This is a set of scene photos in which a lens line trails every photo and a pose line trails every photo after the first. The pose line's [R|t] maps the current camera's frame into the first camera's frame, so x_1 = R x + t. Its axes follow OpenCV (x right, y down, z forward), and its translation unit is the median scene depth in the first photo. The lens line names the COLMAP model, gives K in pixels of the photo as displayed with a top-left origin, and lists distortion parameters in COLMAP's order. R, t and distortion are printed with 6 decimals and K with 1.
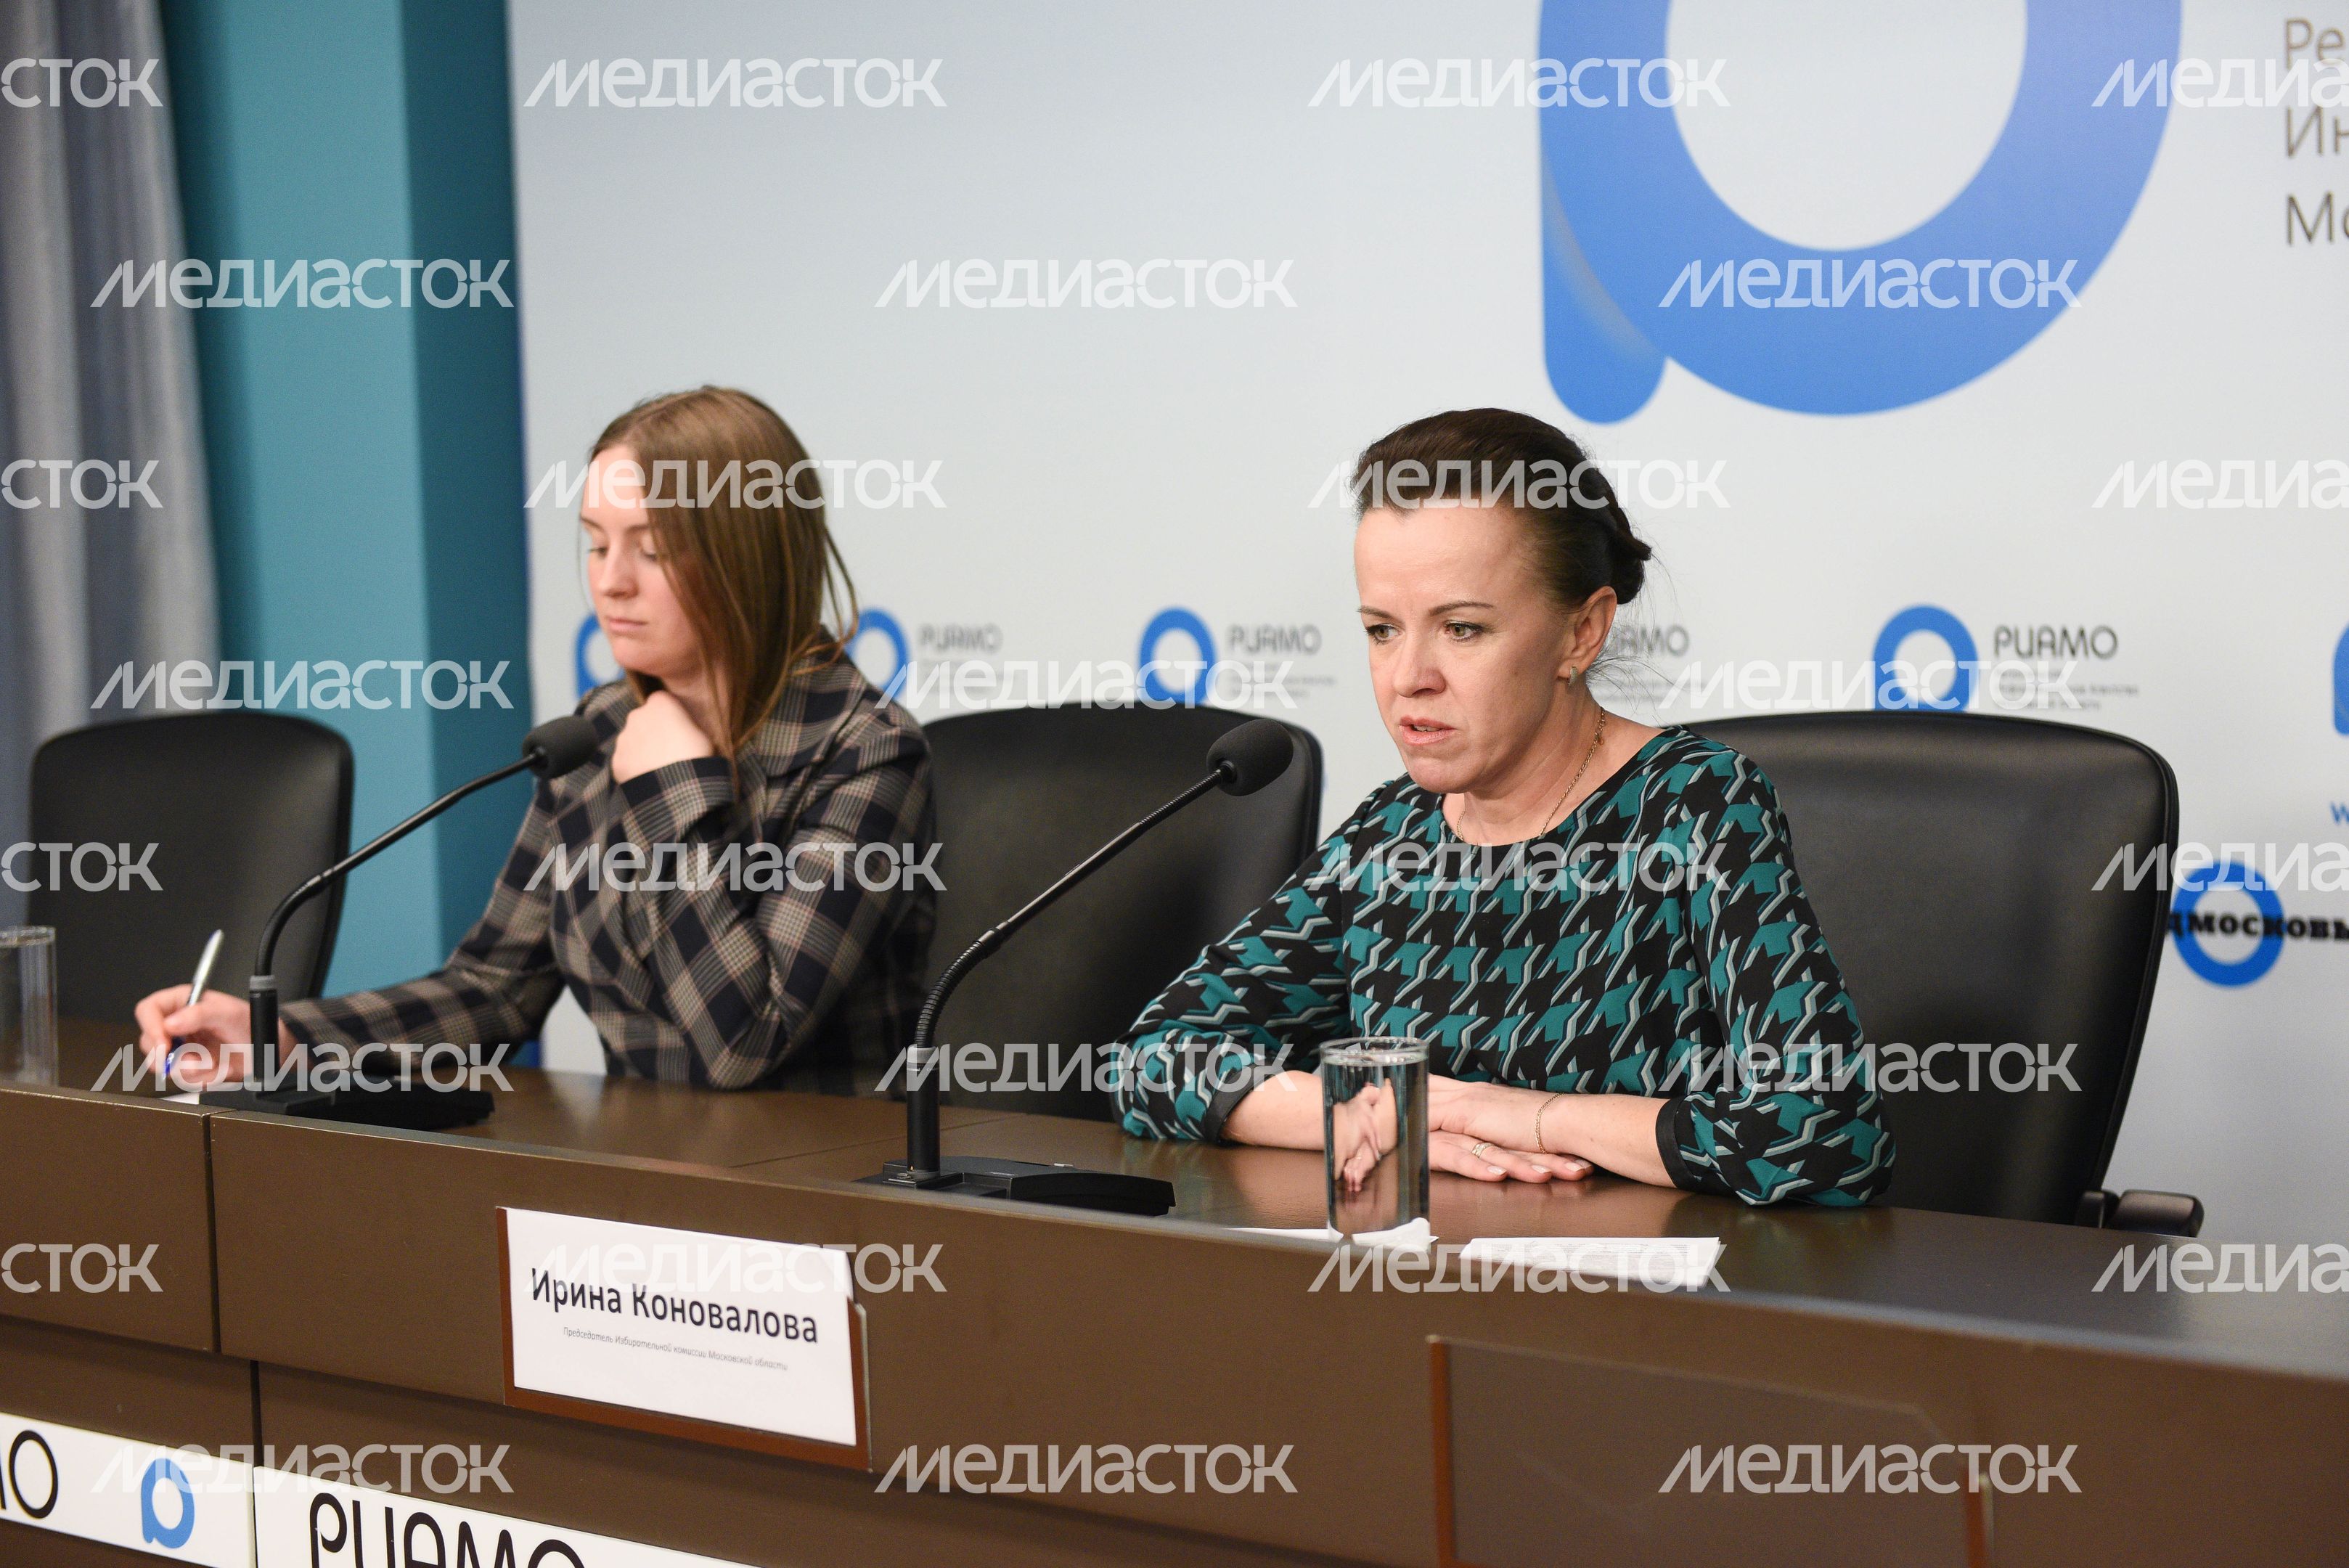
lens RADIAL K [[4578.9, 0, 1168.9], [0, 4578.9, 769.6], [0, 0, 1]] dist [0.063910, 0.000000]
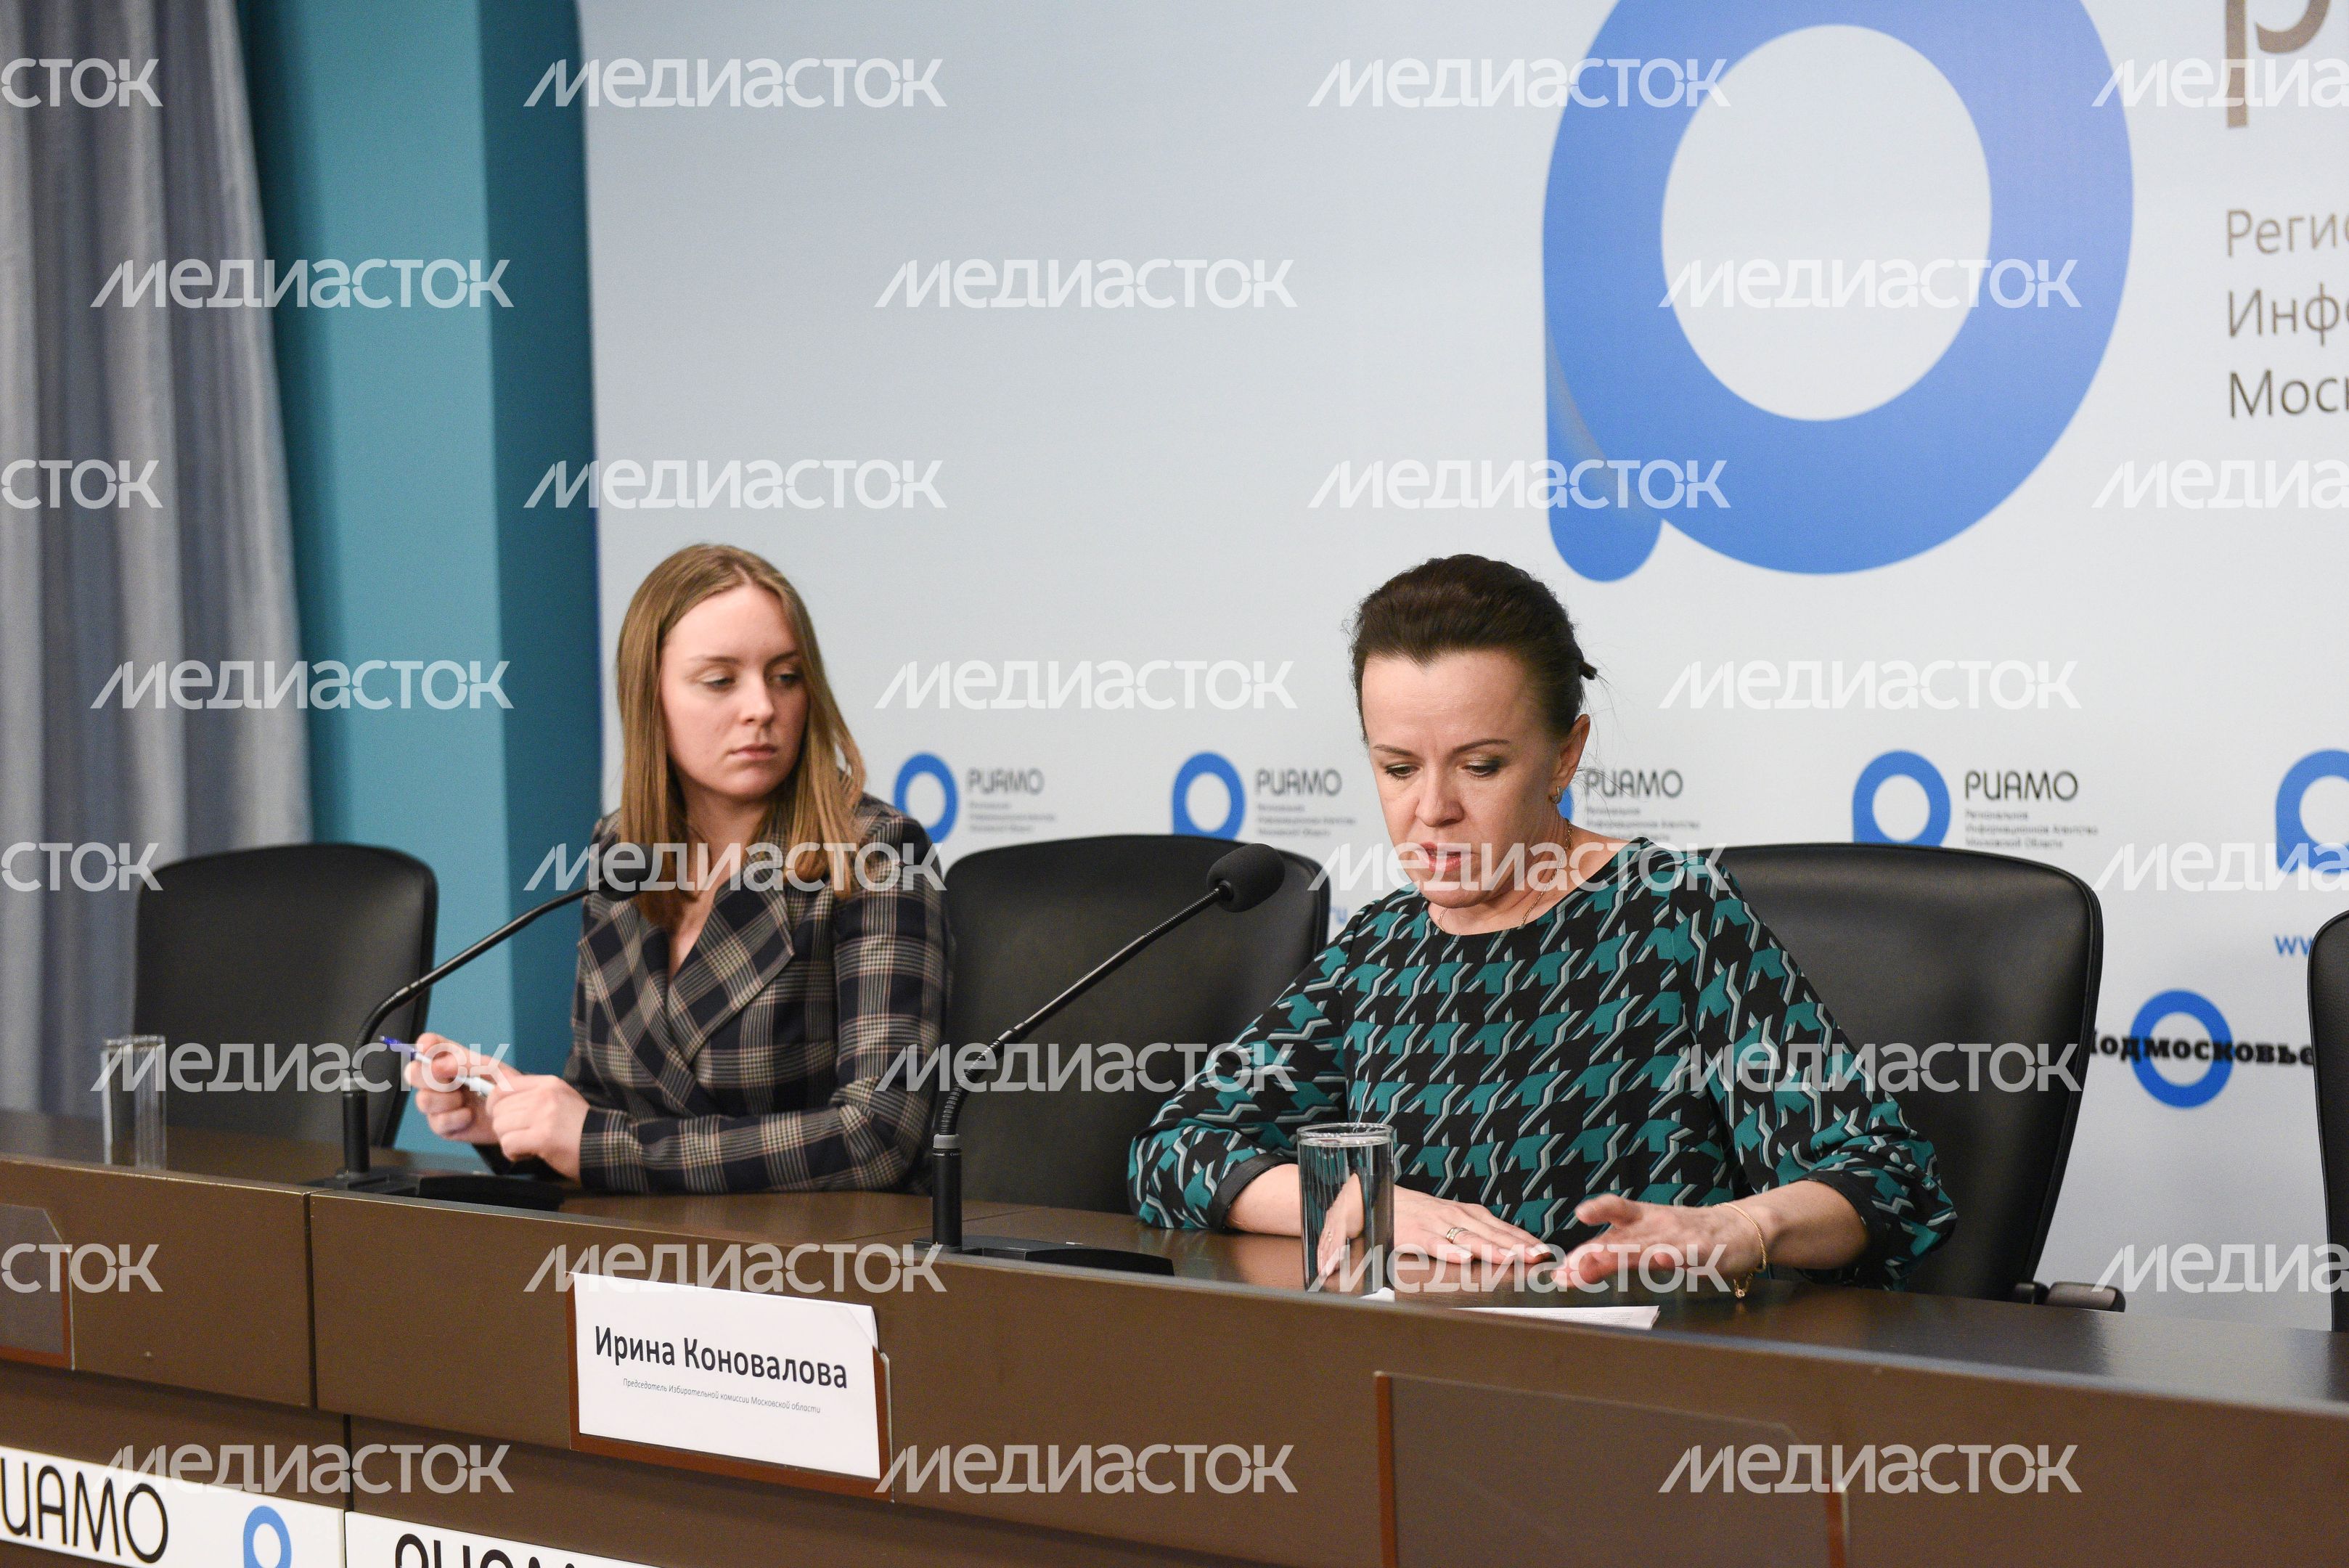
lens RADIAL K [[4578.9, 0, 1162.4], [0, 4578.9, 789.5], [0, 0, 1]] dist [0.063910, 0.000000]
pose [[0.999827, 0.004213, -0.018122, 0.017482], [-0.004769, 0.999515, -0.030773, 0.010373], [0.017984, 0.030854, 0.999362, -0.109782]]
